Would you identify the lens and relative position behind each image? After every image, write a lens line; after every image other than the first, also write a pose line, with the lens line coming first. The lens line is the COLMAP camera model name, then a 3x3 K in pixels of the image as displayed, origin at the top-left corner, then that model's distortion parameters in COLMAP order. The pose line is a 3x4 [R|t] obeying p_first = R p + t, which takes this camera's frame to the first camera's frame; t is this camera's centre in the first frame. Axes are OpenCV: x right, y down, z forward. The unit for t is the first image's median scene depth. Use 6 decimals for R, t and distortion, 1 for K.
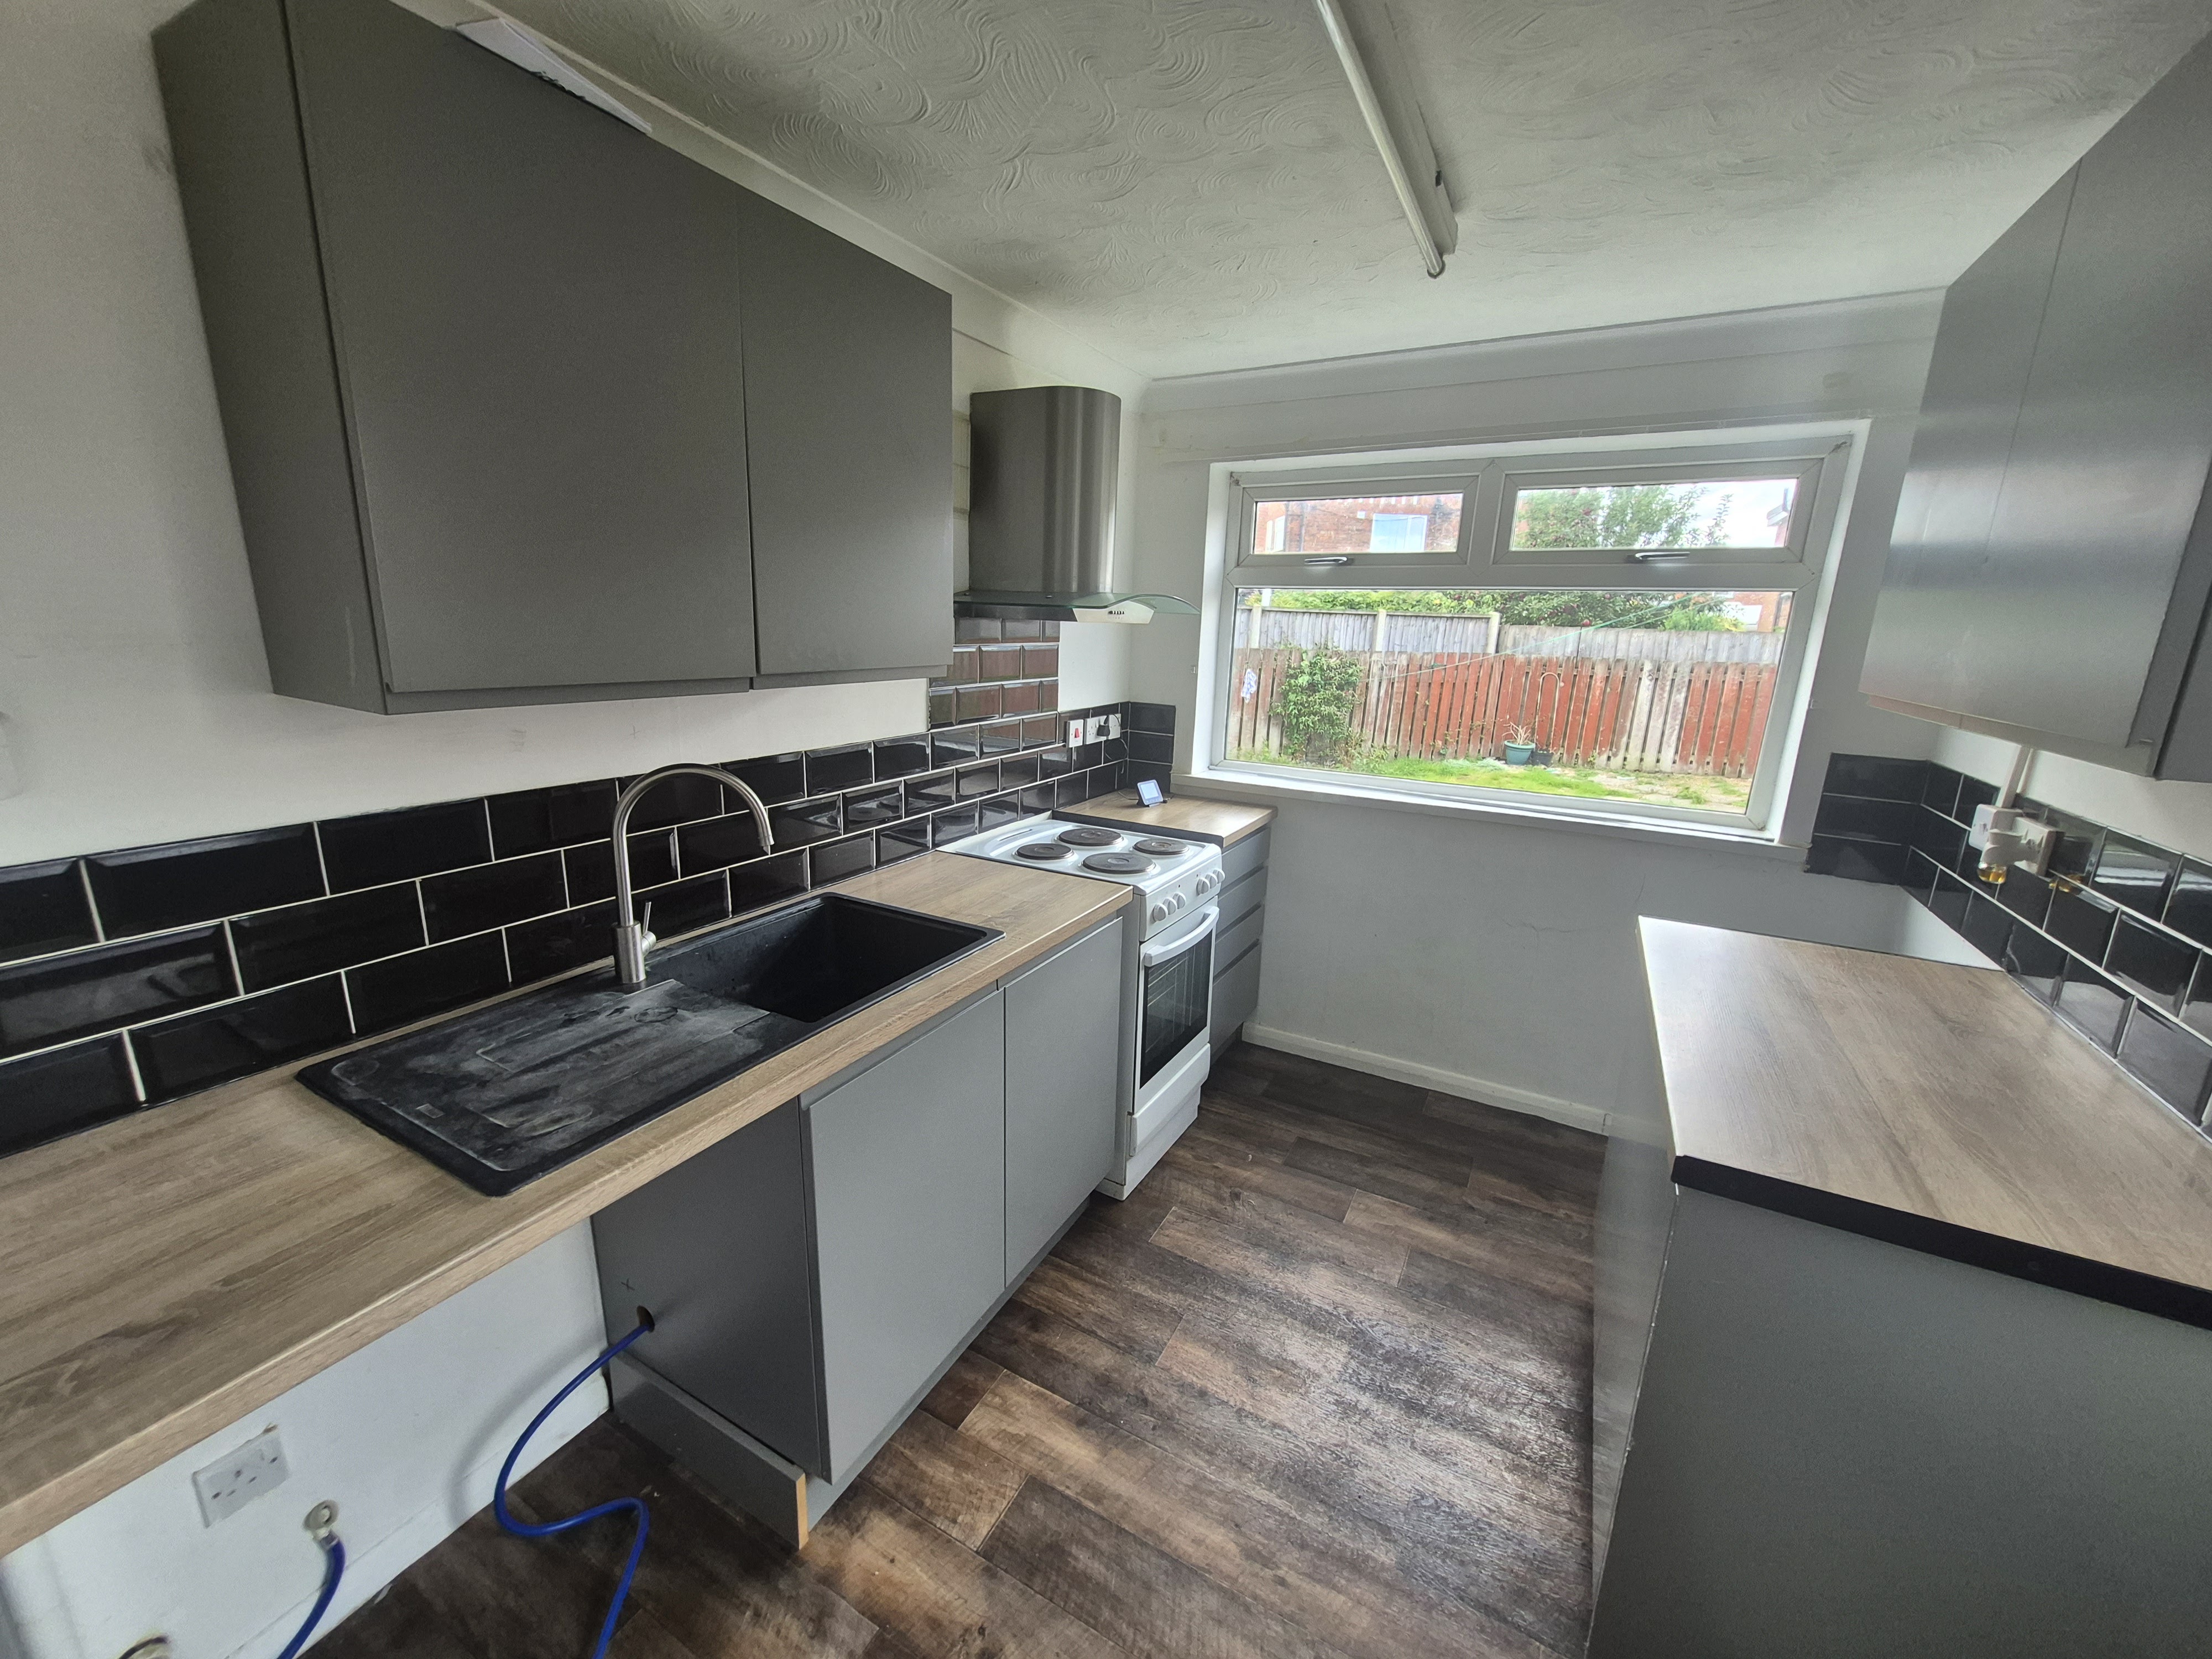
lens RADIAL K [[871.8, 0, 1075.9], [0, 871.8, 842.6], [0, 0, 1]] dist [-0.001218, -0.000123]
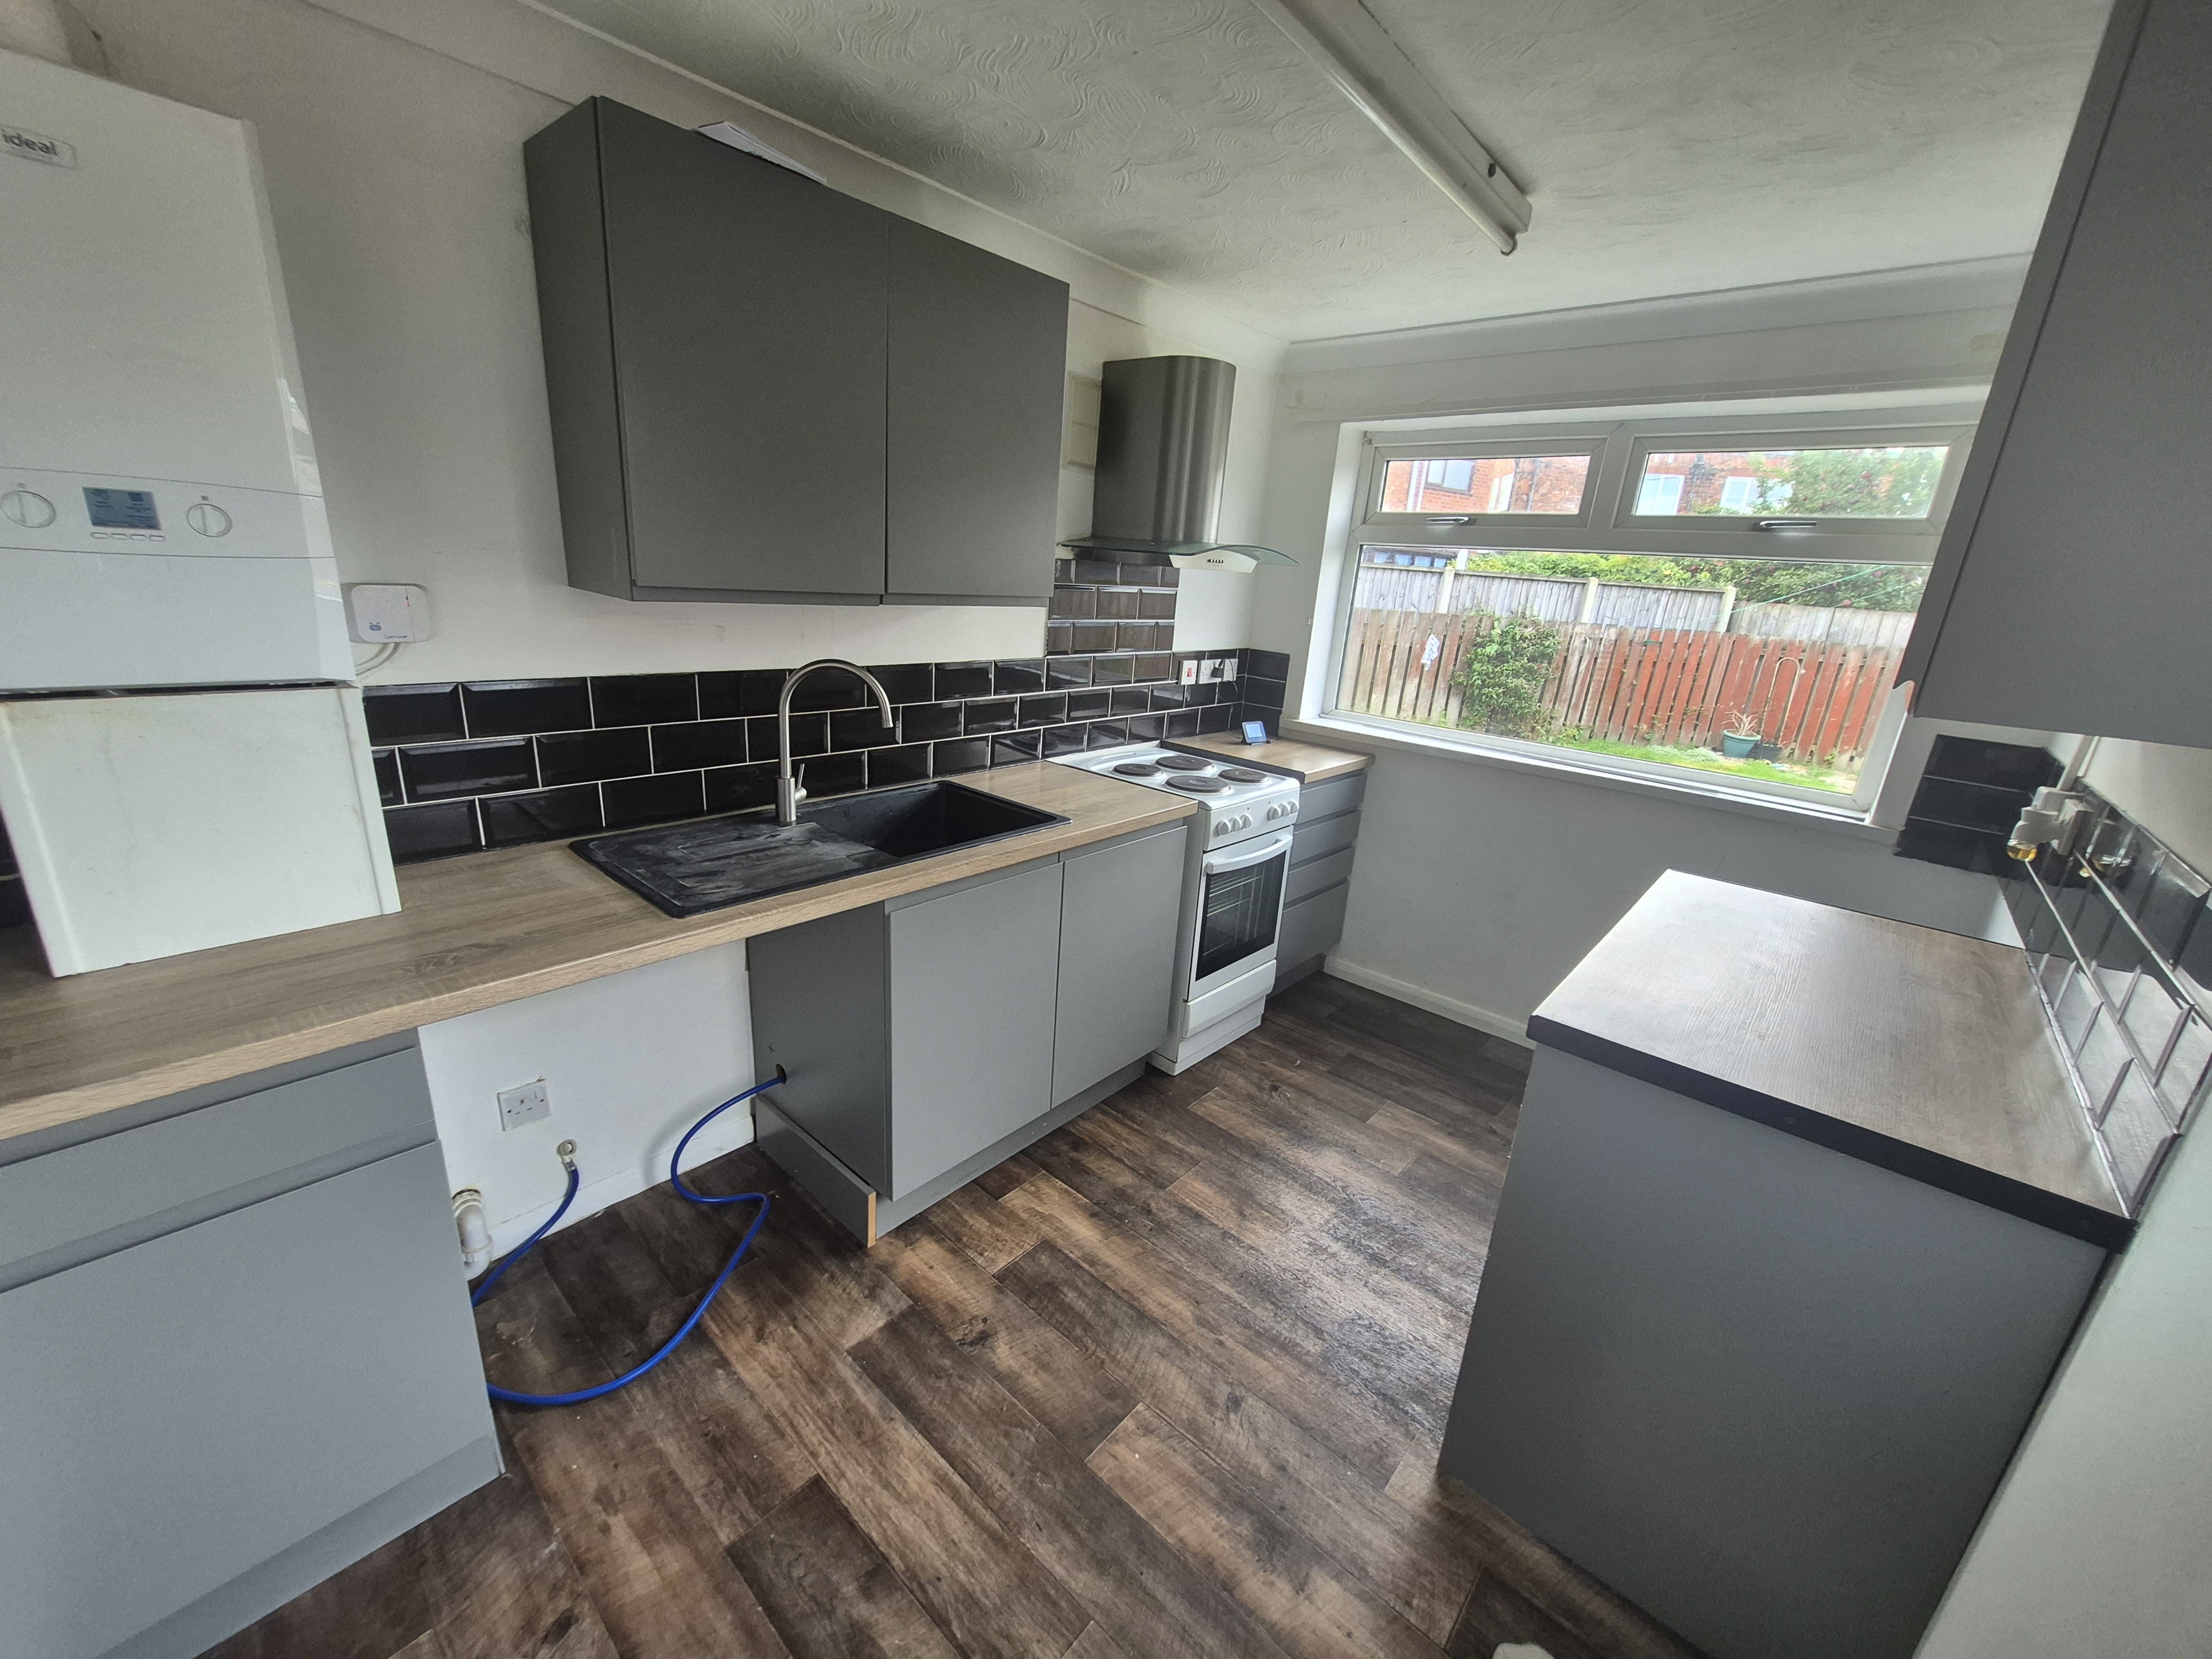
lens RADIAL K [[869.0, 0, 1083.5], [0, 869.0, 850.7], [0, 0, 1]] dist [0.000858, -0.000273]
pose [[0.975482, 0.102789, -0.194602, 0.159964], [-0.091532, 0.993612, 0.066007, 0.058067], [0.200144, -0.046576, 0.978659, -0.175795]]
